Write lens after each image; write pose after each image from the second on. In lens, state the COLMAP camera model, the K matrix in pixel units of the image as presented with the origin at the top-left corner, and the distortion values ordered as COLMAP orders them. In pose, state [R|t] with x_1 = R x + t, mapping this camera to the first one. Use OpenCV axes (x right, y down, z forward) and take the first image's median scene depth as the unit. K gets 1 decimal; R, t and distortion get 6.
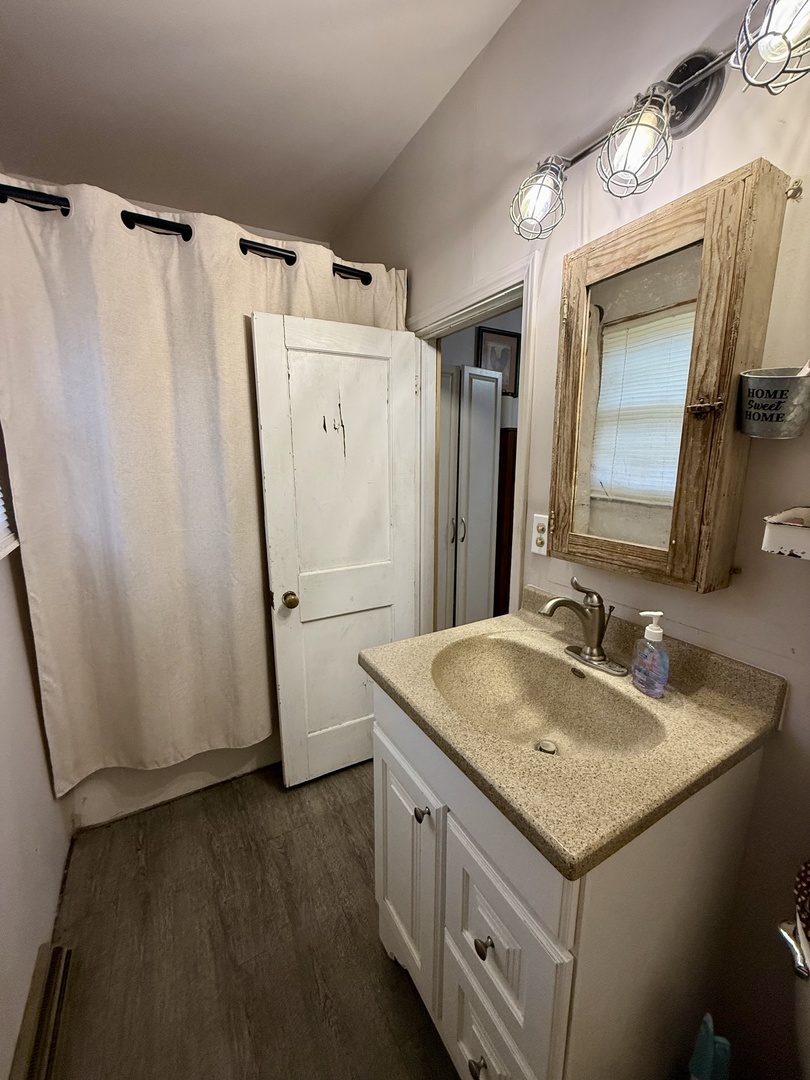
lens RADIAL K [[427.6, 0, 405.0], [0, 427.6, 540.0], [0, 0, 1]] dist [0.000744, -0.000108]
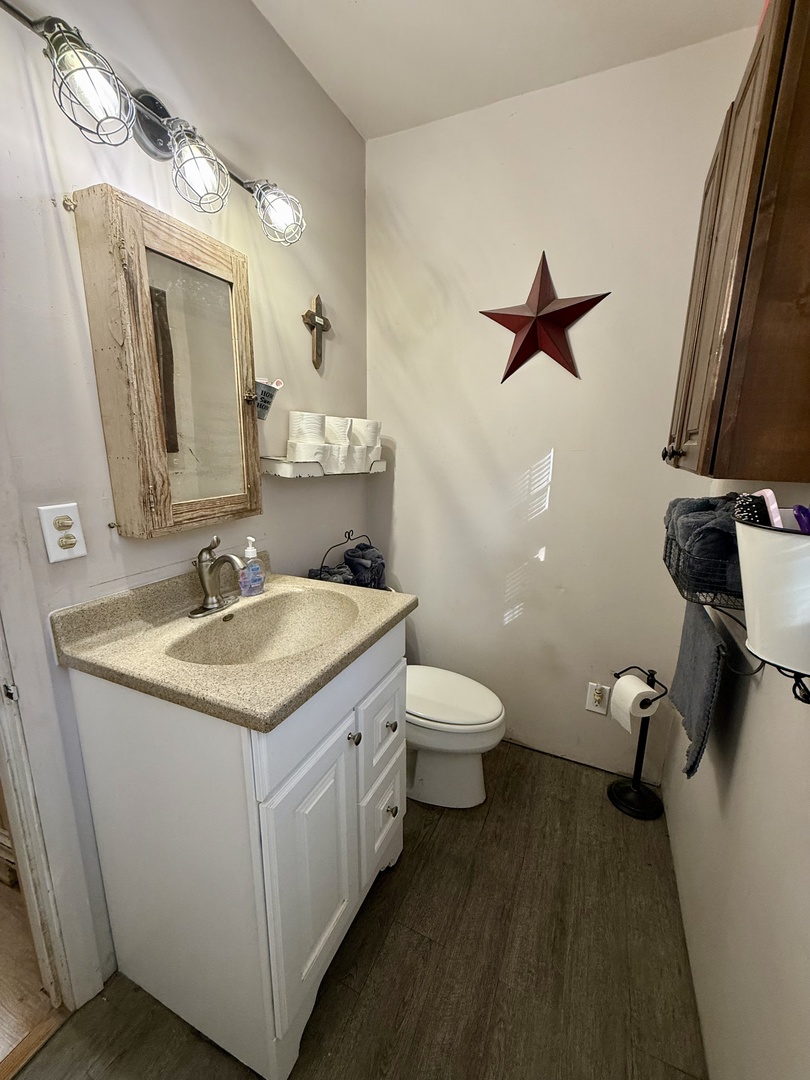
lens RADIAL K [[427.6, 0, 405.0], [0, 427.6, 540.0], [0, 0, 1]] dist [0.000744, -0.000108]
pose [[-0.580182, -0.174673, 0.795536, -0.747730], [0.159700, 0.933377, 0.321408, -0.175938], [-0.798677, 0.313522, -0.513633, 1.146574]]
